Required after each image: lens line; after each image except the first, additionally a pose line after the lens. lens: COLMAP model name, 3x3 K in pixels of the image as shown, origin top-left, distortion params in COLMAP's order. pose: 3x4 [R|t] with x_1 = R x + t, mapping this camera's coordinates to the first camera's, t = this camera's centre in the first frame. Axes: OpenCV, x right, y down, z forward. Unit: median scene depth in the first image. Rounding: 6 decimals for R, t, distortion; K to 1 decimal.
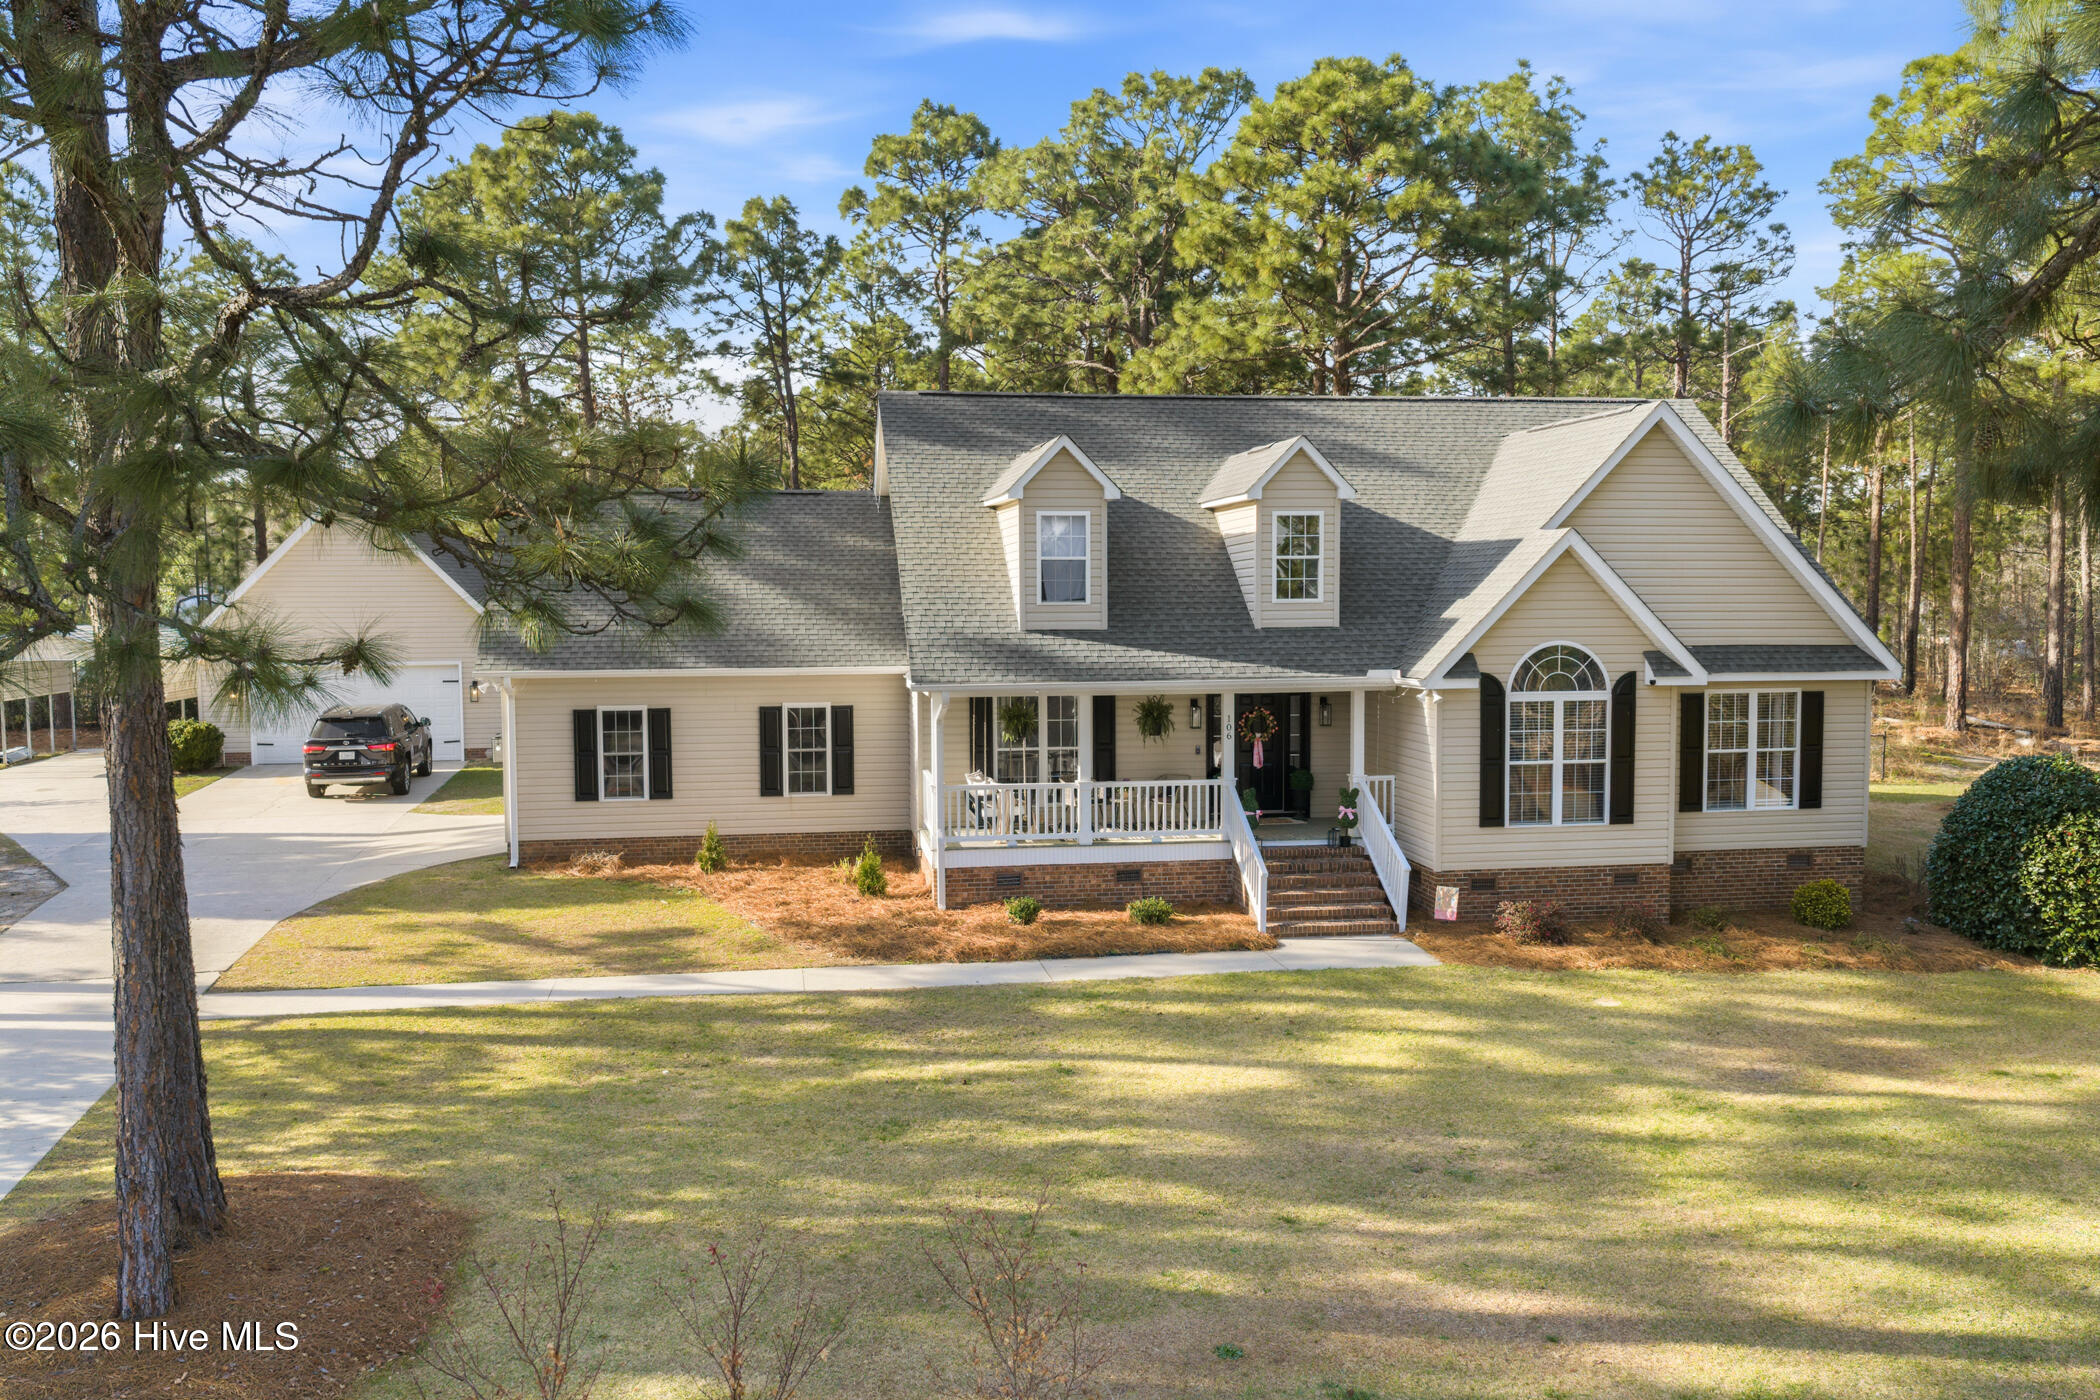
lens RADIAL K [[1747.7, 0, 1052.8], [0, 1747.7, 699.4], [0, 0, 1]] dist [0.009280, -0.016295]
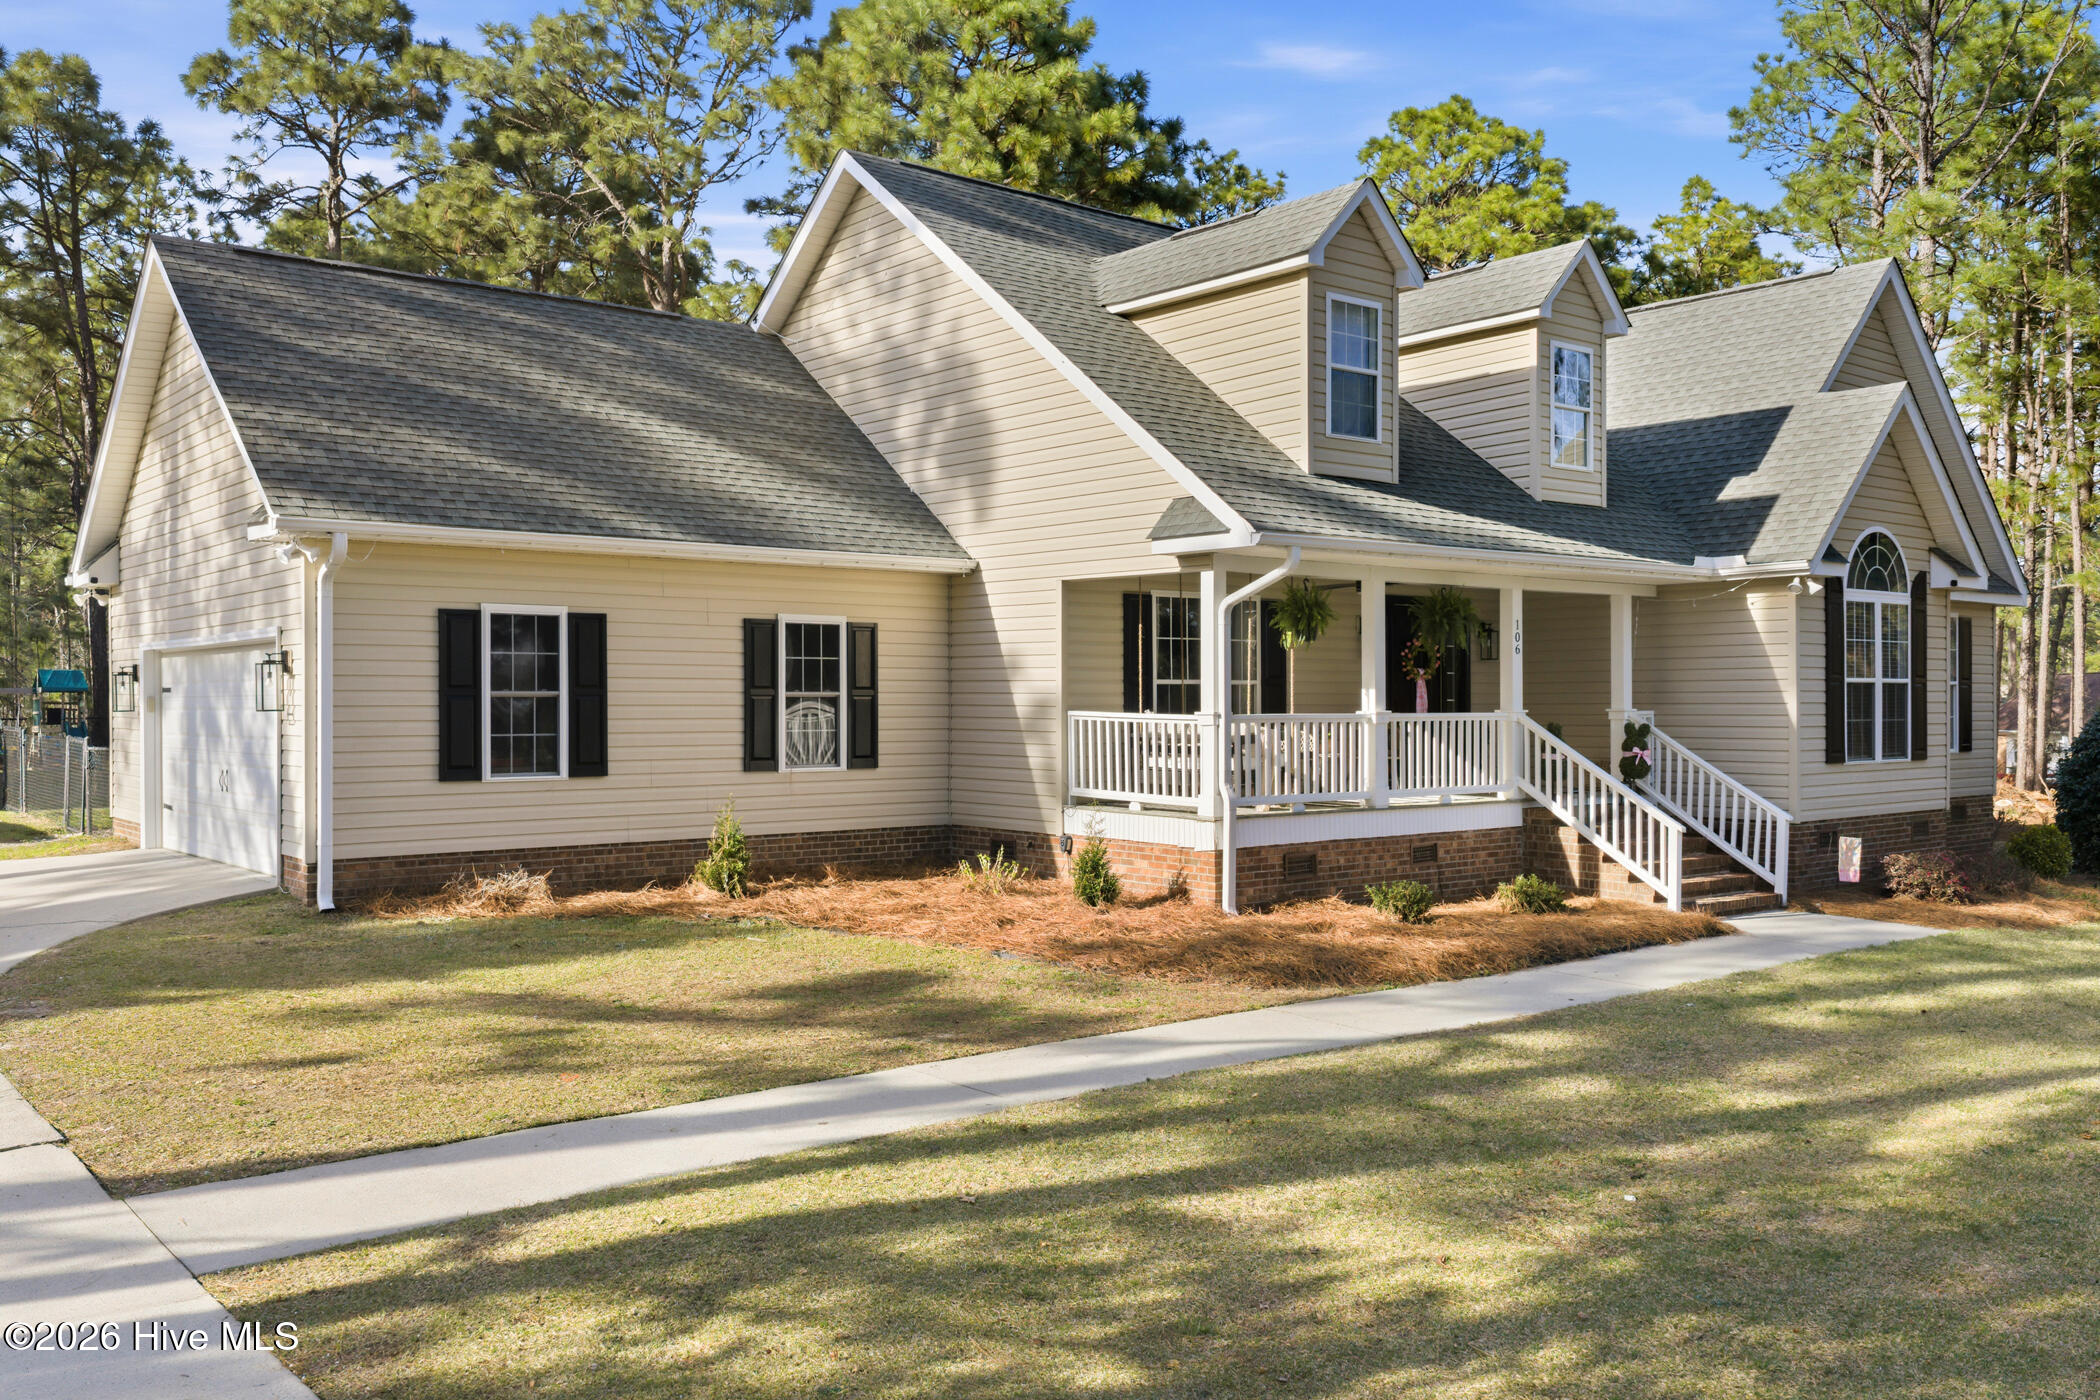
lens RADIAL K [[1747.7, 0, 1052.8], [0, 1747.7, 699.4], [0, 0, 1]] dist [0.009280, -0.016295]
pose [[0.865645, 0.004206, 0.500640, -0.404541], [0.030133, 0.997714, -0.060484, 0.076213], [-0.499750, 0.067443, 0.863540, 0.477218]]
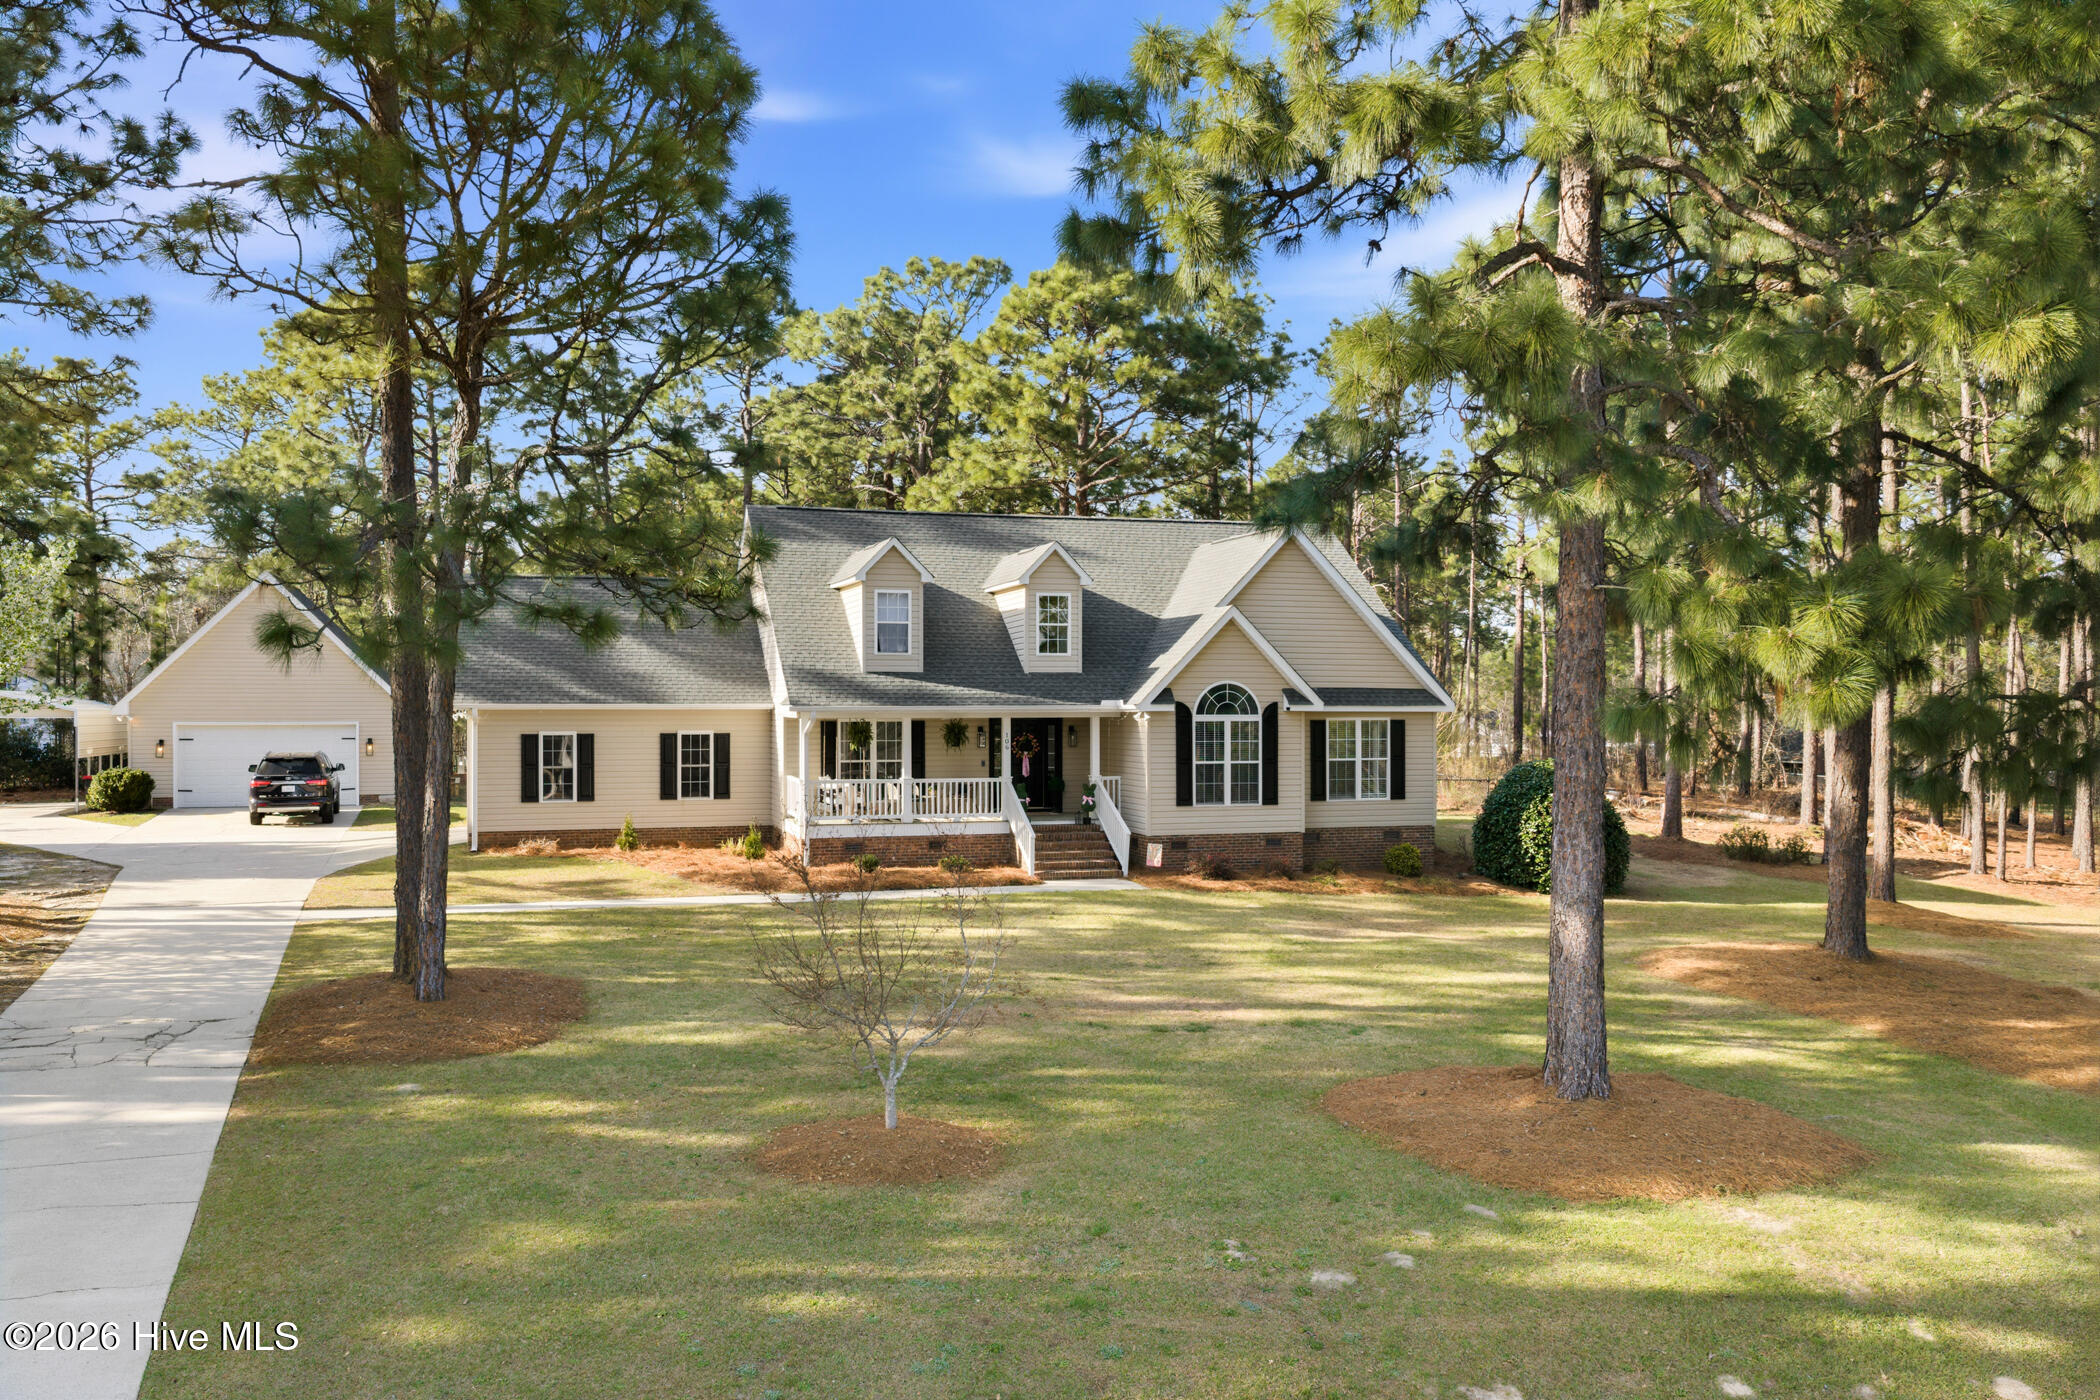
lens RADIAL K [[1745.9, 0, 1057.6], [0, 1745.9, 696.3], [0, 0, 1]] dist [0.009658, -0.017563]
pose [[0.988904, 0.005694, 0.148449, -0.069892], [0.004851, 0.997495, -0.070577, 0.079029], [-0.148479, 0.070514, 0.986398, -0.418918]]
